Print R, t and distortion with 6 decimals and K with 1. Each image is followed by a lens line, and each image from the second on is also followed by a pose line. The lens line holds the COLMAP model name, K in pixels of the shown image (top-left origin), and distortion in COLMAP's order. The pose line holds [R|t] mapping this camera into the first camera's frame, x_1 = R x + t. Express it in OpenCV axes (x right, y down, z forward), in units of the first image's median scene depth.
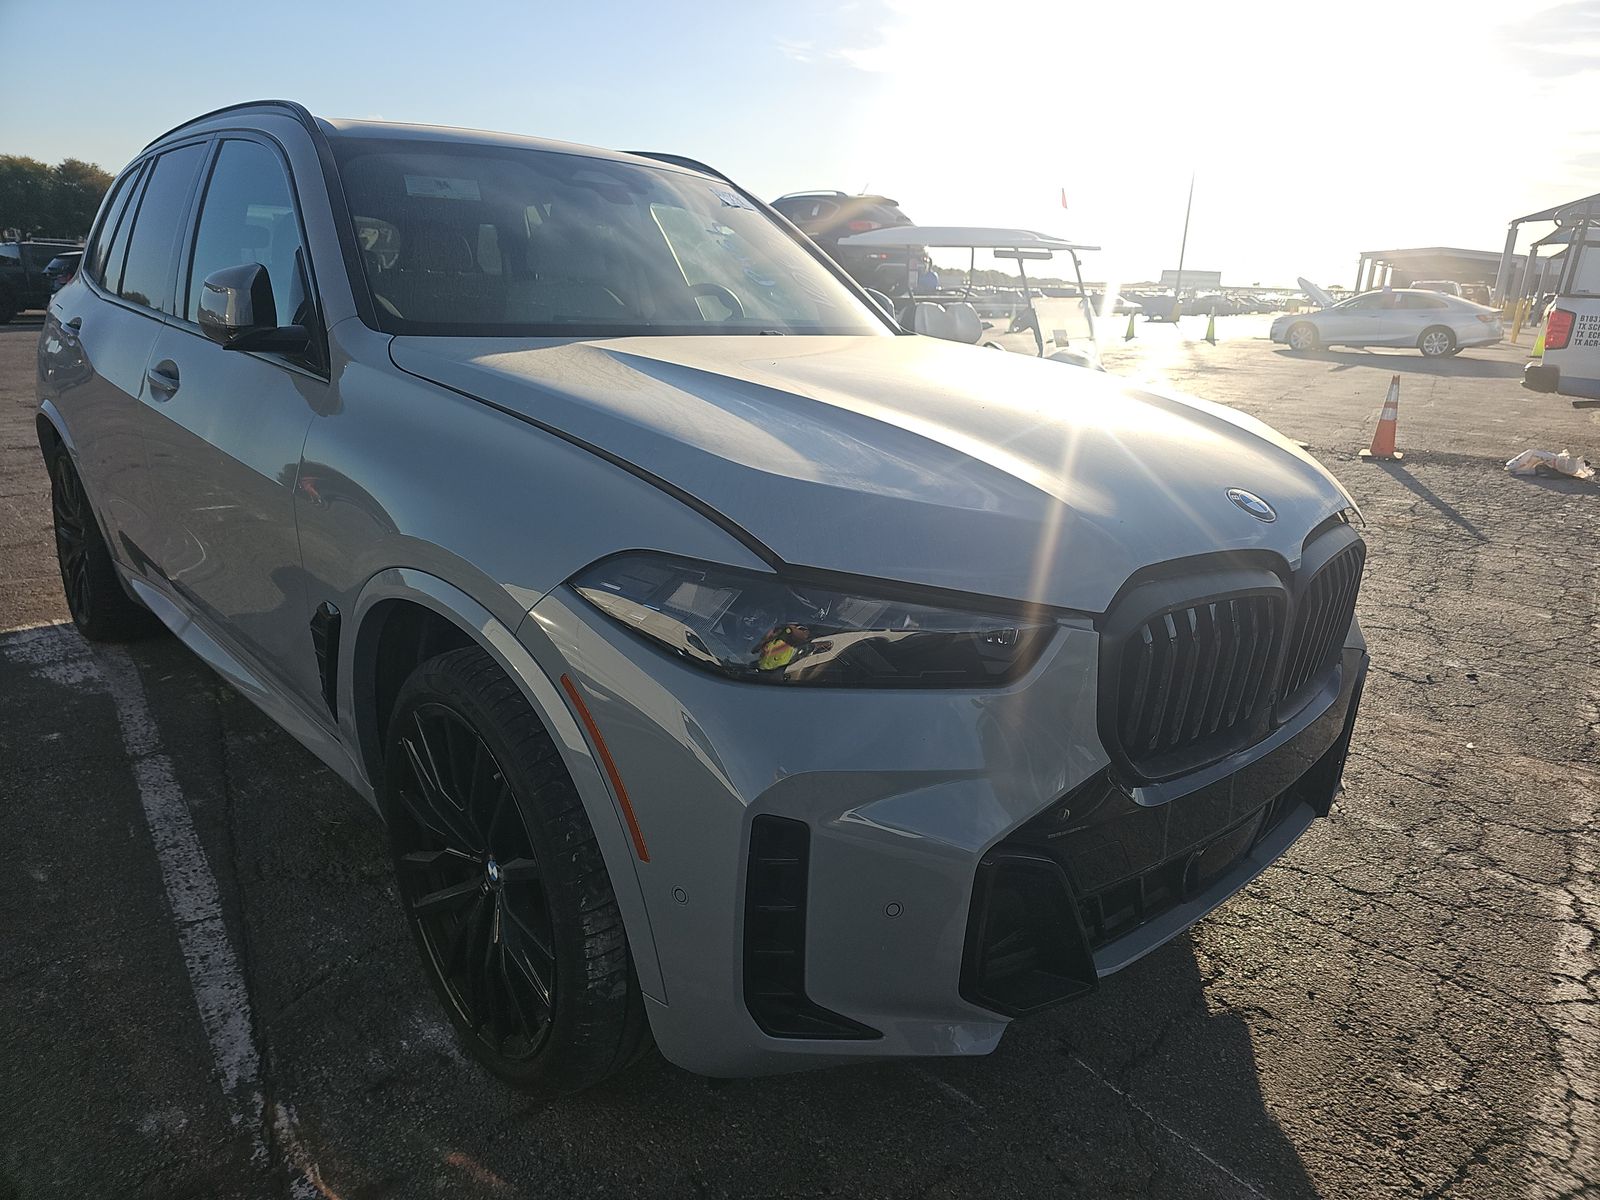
lens RADIAL K [[1055.3, 0, 798.7], [0, 1055.3, 595.6], [0, 0, 1]] dist [0.052432, -0.035905]
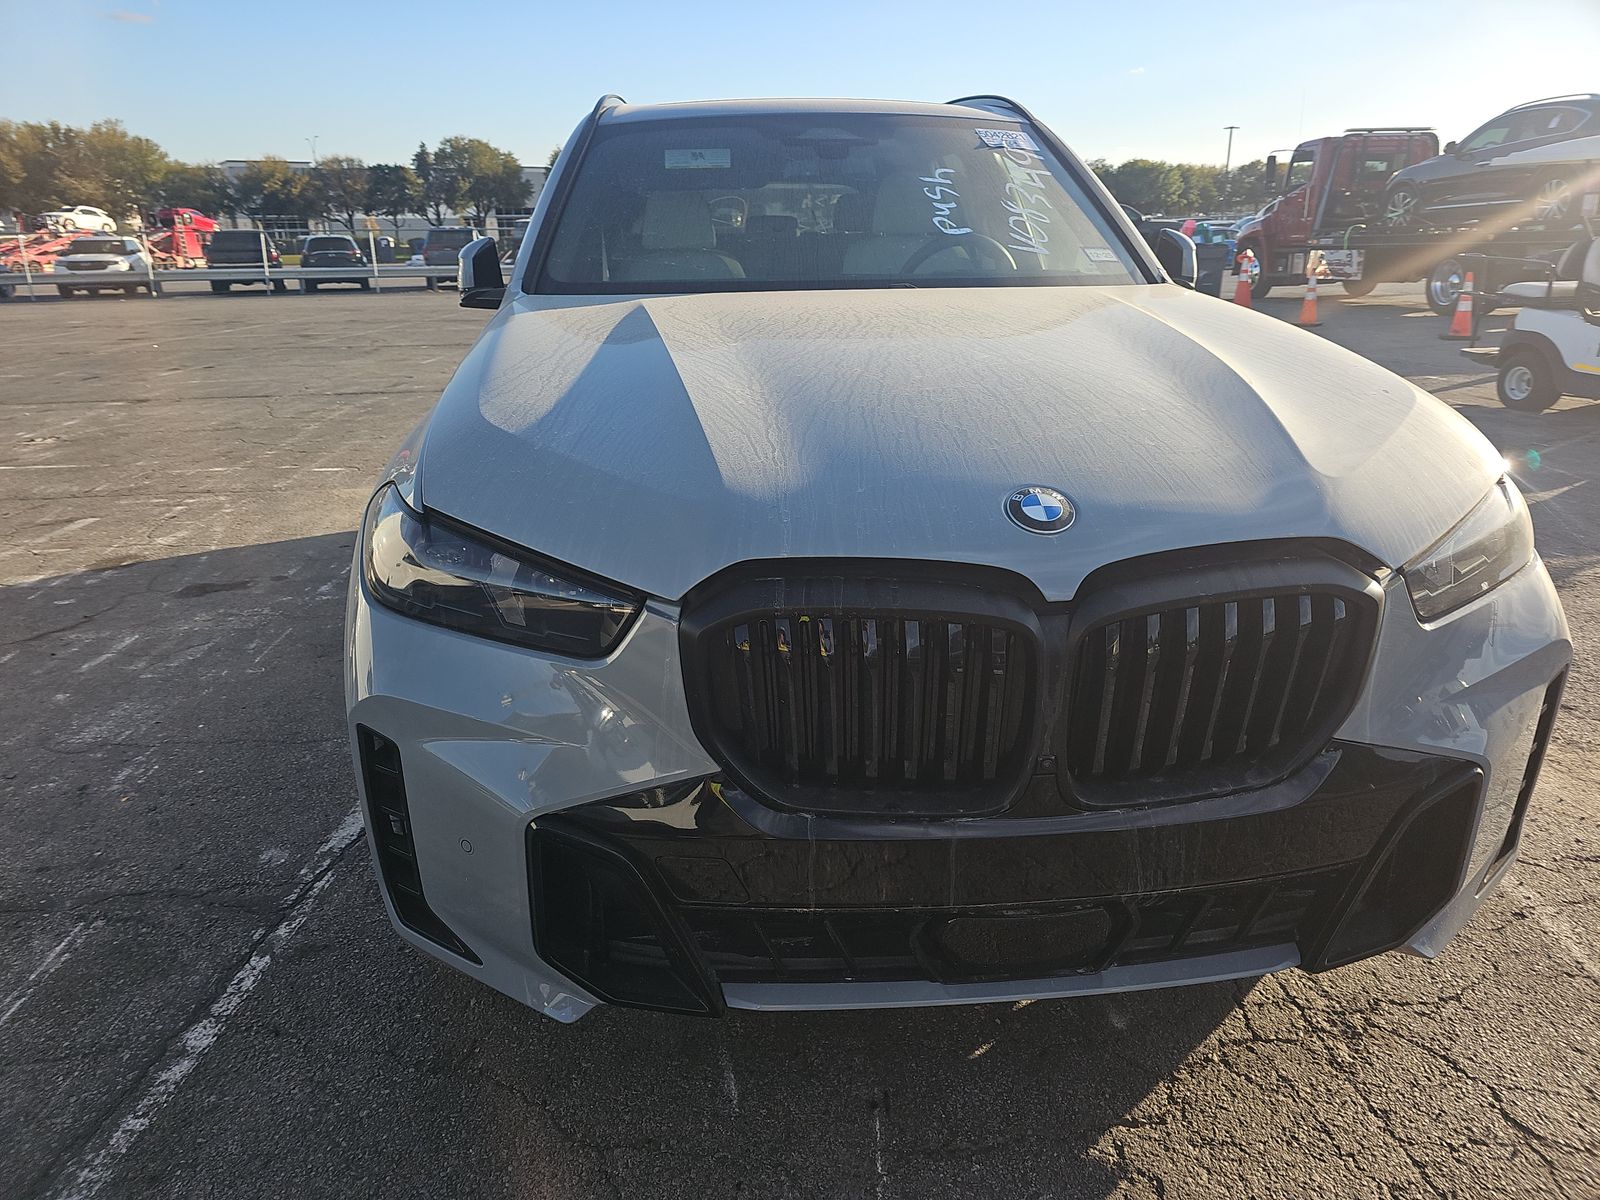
lens RADIAL K [[1055.3, 0, 799.5], [0, 1055.3, 604.4], [0, 0, 1]] dist [0.052432, -0.035905]
pose [[0.775386, 0.153829, -0.612464, 0.640329], [-0.122075, 0.988095, 0.093625, -0.052632], [0.619575, 0.002172, 0.784934, 0.256720]]
